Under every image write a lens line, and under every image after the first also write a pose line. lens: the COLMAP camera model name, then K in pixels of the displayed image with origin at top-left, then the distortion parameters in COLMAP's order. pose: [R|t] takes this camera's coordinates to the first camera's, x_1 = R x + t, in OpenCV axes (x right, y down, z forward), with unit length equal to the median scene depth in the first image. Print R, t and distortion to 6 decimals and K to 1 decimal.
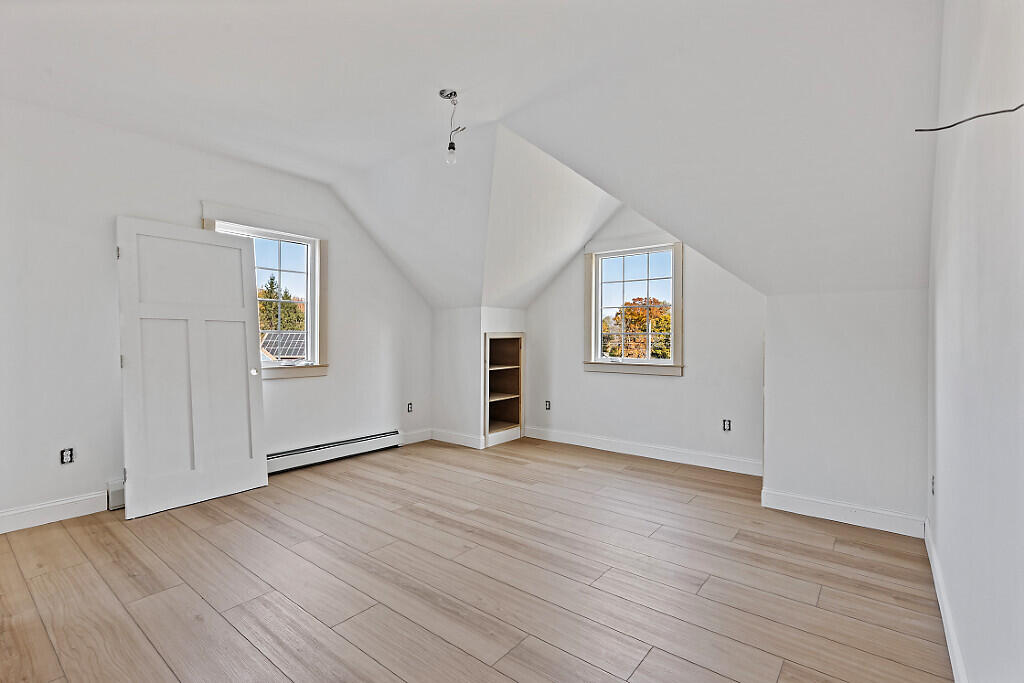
lens RADIAL K [[463.8, 0, 511.2], [0, 463.8, 341.2], [0, 0, 1]] dist [0.003762, -0.001864]
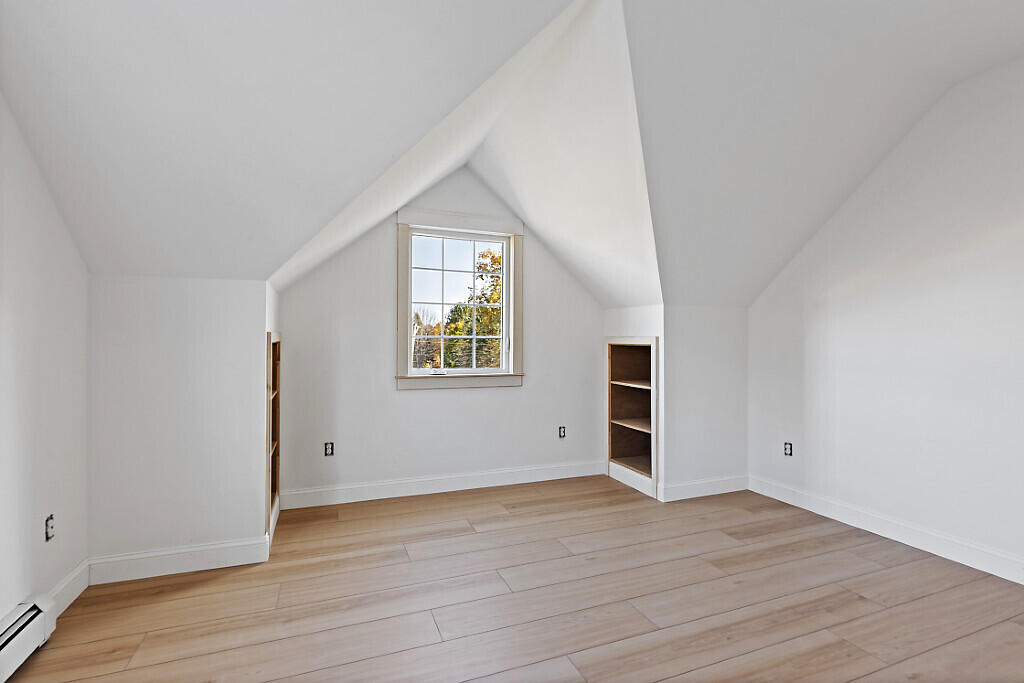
lens RADIAL K [[463.8, 0, 504.2], [0, 463.8, 339.7], [0, 0, 1]] dist [0.003762, -0.001864]
pose [[0.512308, 0.000766, 0.858801, -0.379178], [0.002743, 0.999993, -0.002529, -0.009487], [-0.858797, 0.003651, 0.512302, 0.522367]]
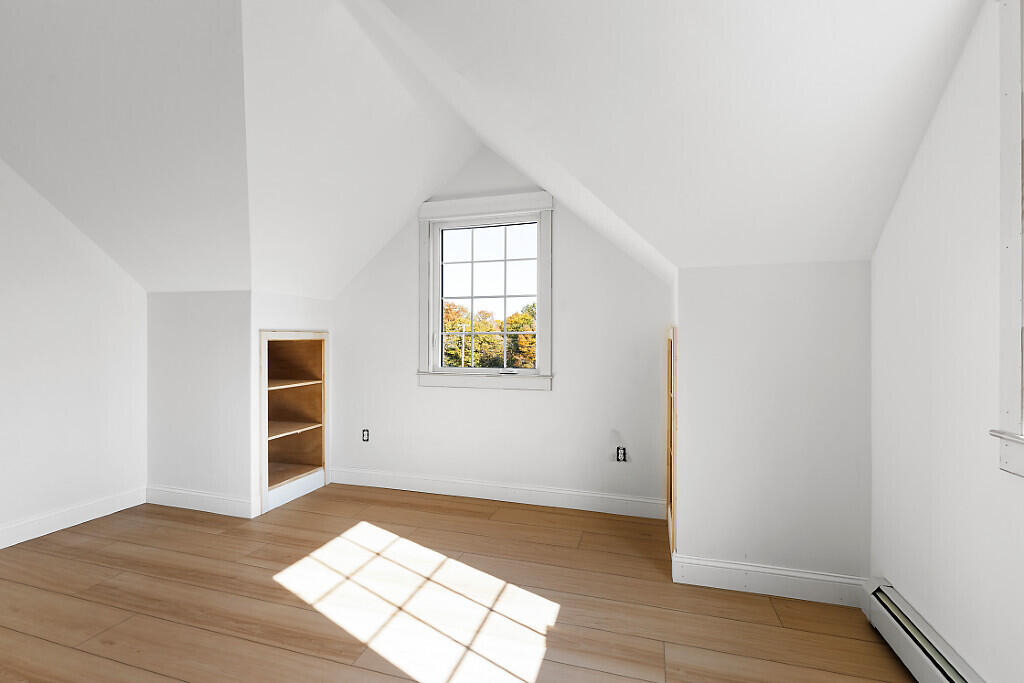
lens RADIAL K [[463.8, 0, 495.4], [0, 463.8, 341.7], [0, 0, 1]] dist [0.003762, -0.001864]
pose [[0.932274, -0.004322, 0.361727, 0.010733], [0.003312, 0.999989, 0.003412, -0.004191], [-0.361738, -0.001983, 0.932278, 0.319517]]
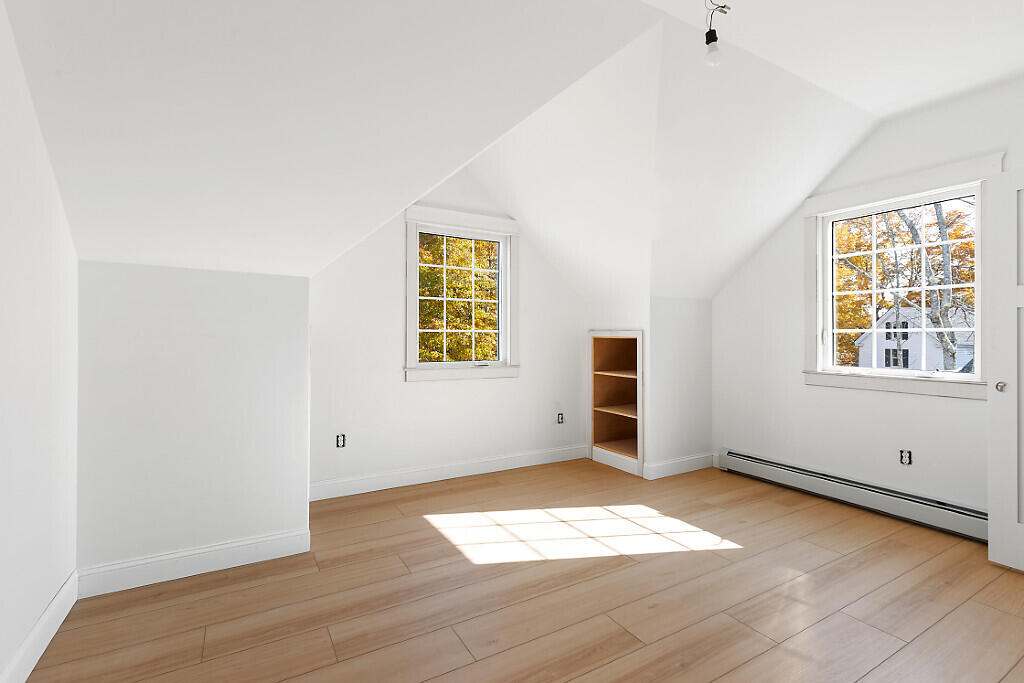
lens RADIAL K [[463.8, 0, 497.0], [0, 463.8, 331.4], [0, 0, 1]] dist [0.003762, -0.001864]
pose [[0.372494, 0.008688, 0.927994, -0.496446], [0.001272, 0.999950, -0.009872, -0.006303], [-0.928034, 0.004858, 0.372465, 0.641706]]
